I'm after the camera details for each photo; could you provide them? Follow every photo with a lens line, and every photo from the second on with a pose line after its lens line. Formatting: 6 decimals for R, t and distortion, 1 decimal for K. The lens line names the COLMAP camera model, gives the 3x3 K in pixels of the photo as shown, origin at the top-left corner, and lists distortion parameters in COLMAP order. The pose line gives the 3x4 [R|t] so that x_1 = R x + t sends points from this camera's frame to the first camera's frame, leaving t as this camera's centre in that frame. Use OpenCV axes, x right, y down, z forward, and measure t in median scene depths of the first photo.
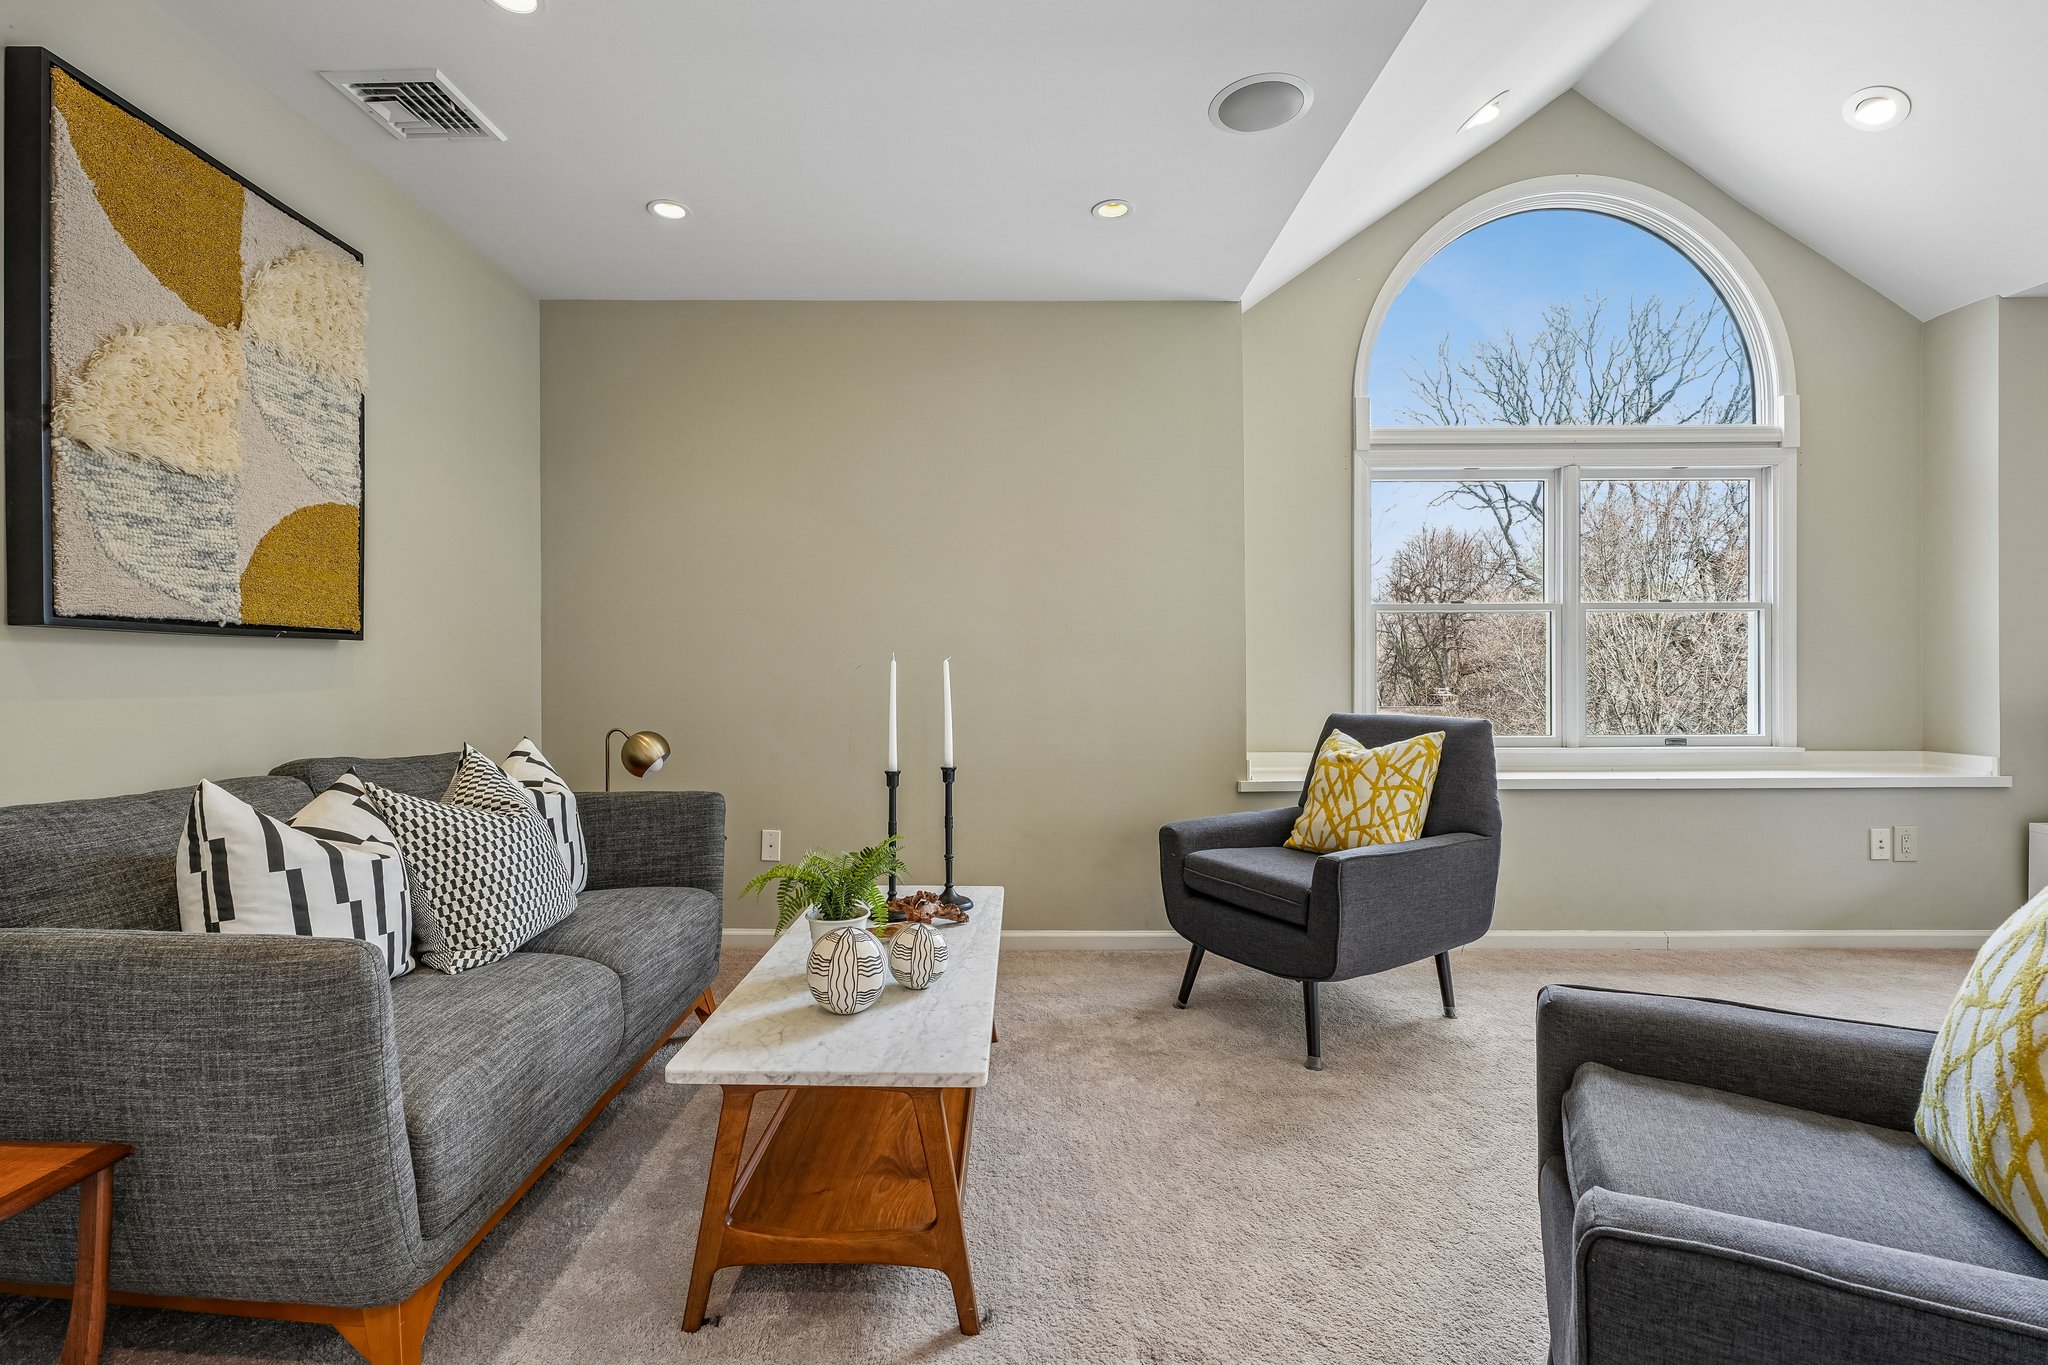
lens RADIAL K [[924.6, 0, 1021.8], [0, 924.6, 672.7], [0, 0, 1]] dist [-0.000813, -0.000086]
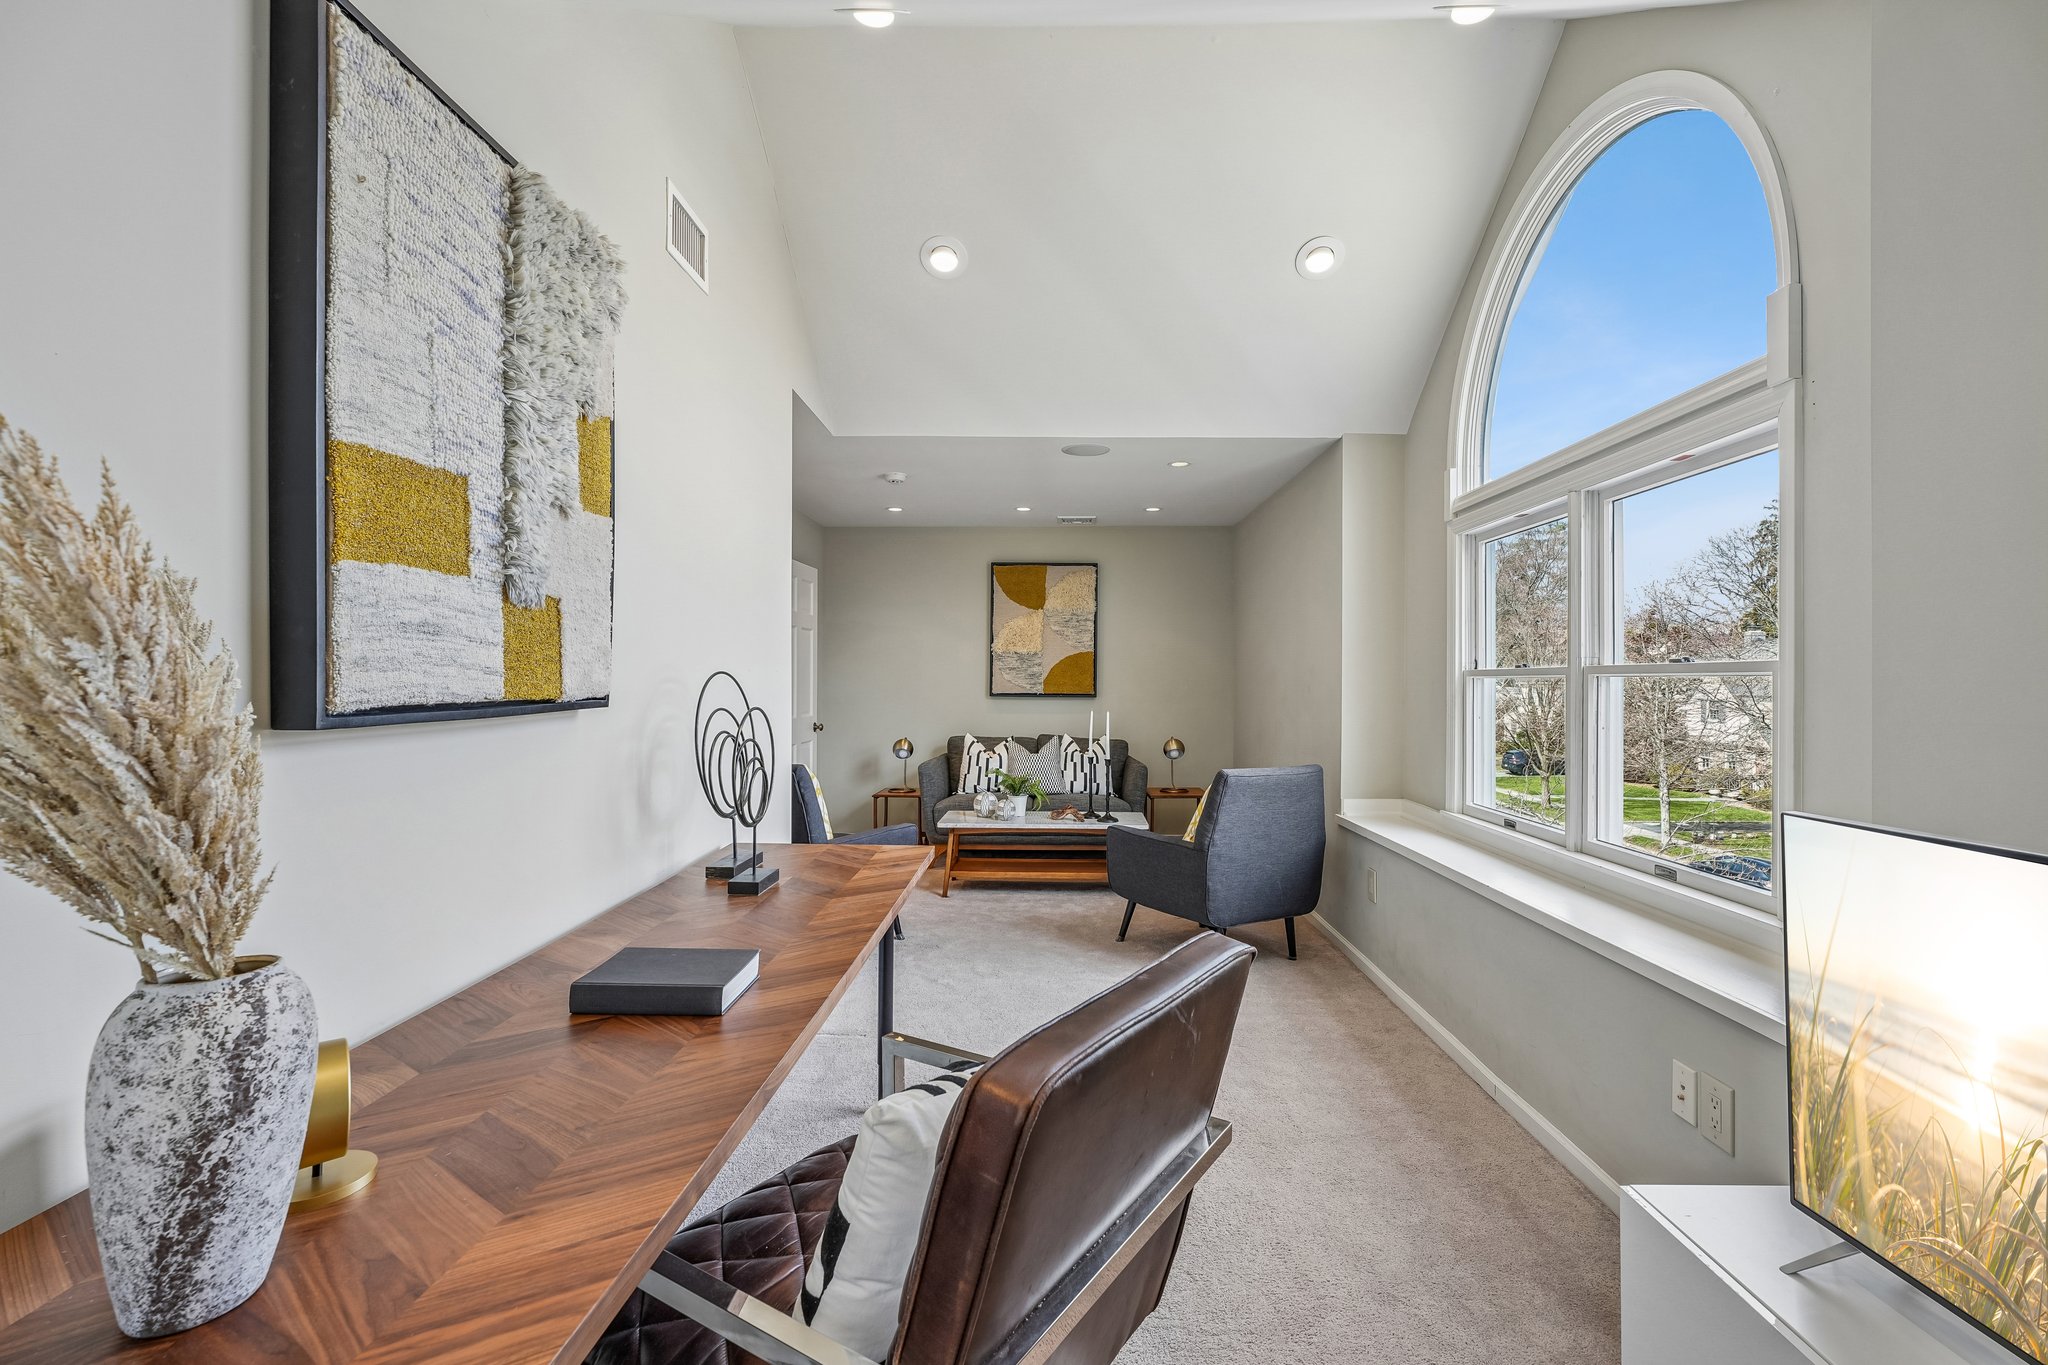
lens RADIAL K [[924.6, 0, 1025.0], [0, 924.6, 680.7], [0, 0, 1]] dist [-0.000813, -0.000086]
pose [[-0.031429, 0.002712, -0.999502, 2.557701], [-0.011647, 0.999927, 0.003080, -0.111126], [0.999438, 0.011738, -0.031395, 1.028790]]
